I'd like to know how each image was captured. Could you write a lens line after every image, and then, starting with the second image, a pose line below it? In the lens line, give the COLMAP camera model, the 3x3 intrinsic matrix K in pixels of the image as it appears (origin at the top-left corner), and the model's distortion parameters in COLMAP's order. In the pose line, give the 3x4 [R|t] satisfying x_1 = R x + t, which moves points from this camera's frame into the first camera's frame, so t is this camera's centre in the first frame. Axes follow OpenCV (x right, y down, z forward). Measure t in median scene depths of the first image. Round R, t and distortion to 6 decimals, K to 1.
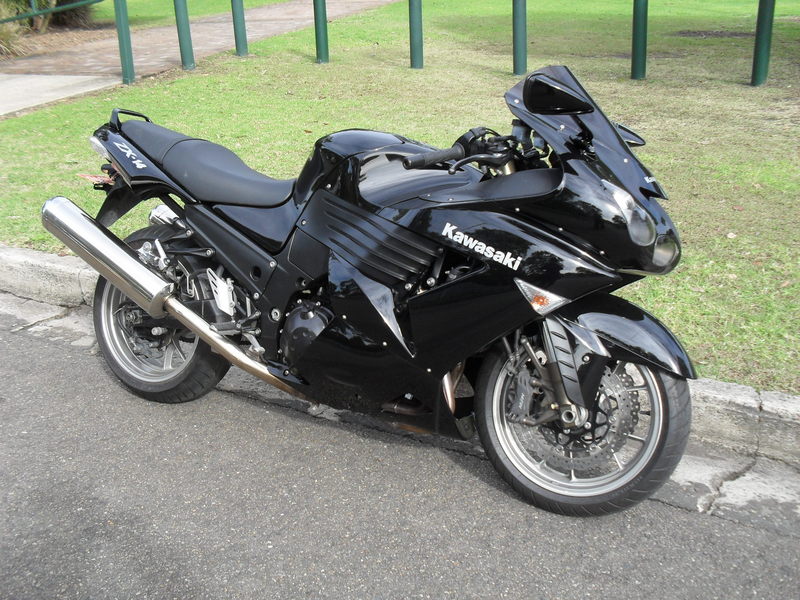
lens RADIAL K [[843.3, 0, 400.0], [0, 843.3, 300.0], [0, 0, 1]] dist [-0.238624, 0.326341]
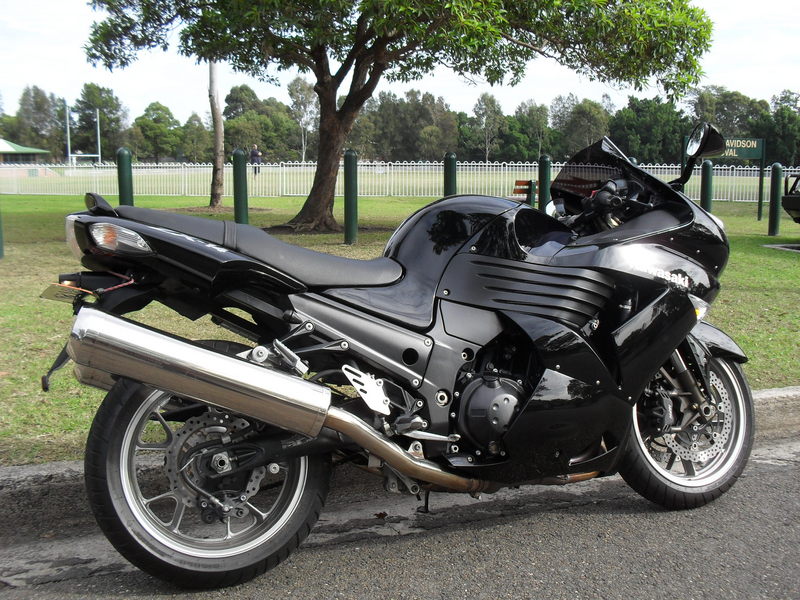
lens RADIAL K [[843.3, 0, 400.0], [0, 843.3, 300.0], [0, 0, 1]] dist [-0.238624, 0.326341]
pose [[0.659233, -0.078244, 0.747857, -0.826144], [0.263797, 0.955424, -0.132576, 0.024087], [-0.704147, 0.284681, 0.650488, 0.435539]]
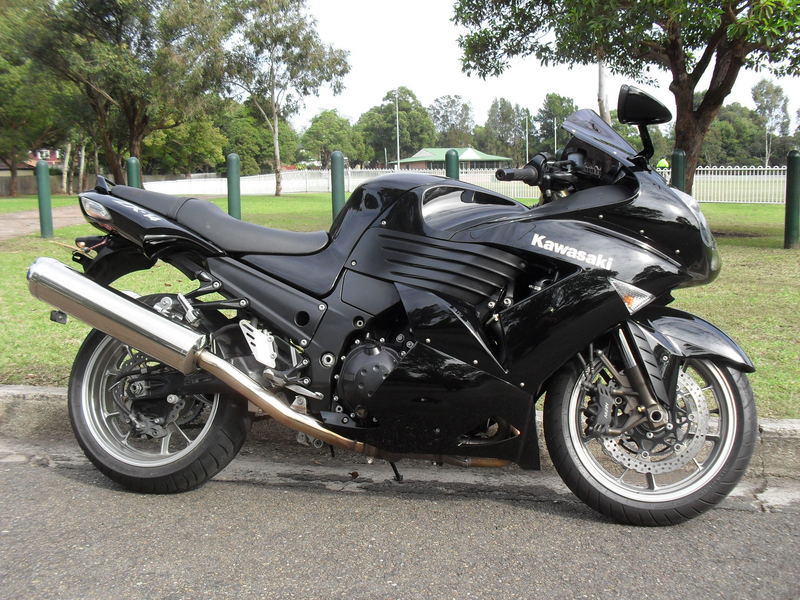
lens RADIAL K [[843.3, 0, 400.0], [0, 843.3, 300.0], [0, 0, 1]] dist [-0.238624, 0.326341]
pose [[0.953943, -0.021239, 0.299234, -0.352902], [0.097513, 0.965275, -0.242352, 0.189150], [-0.283696, 0.260369, 0.922889, 0.092373]]
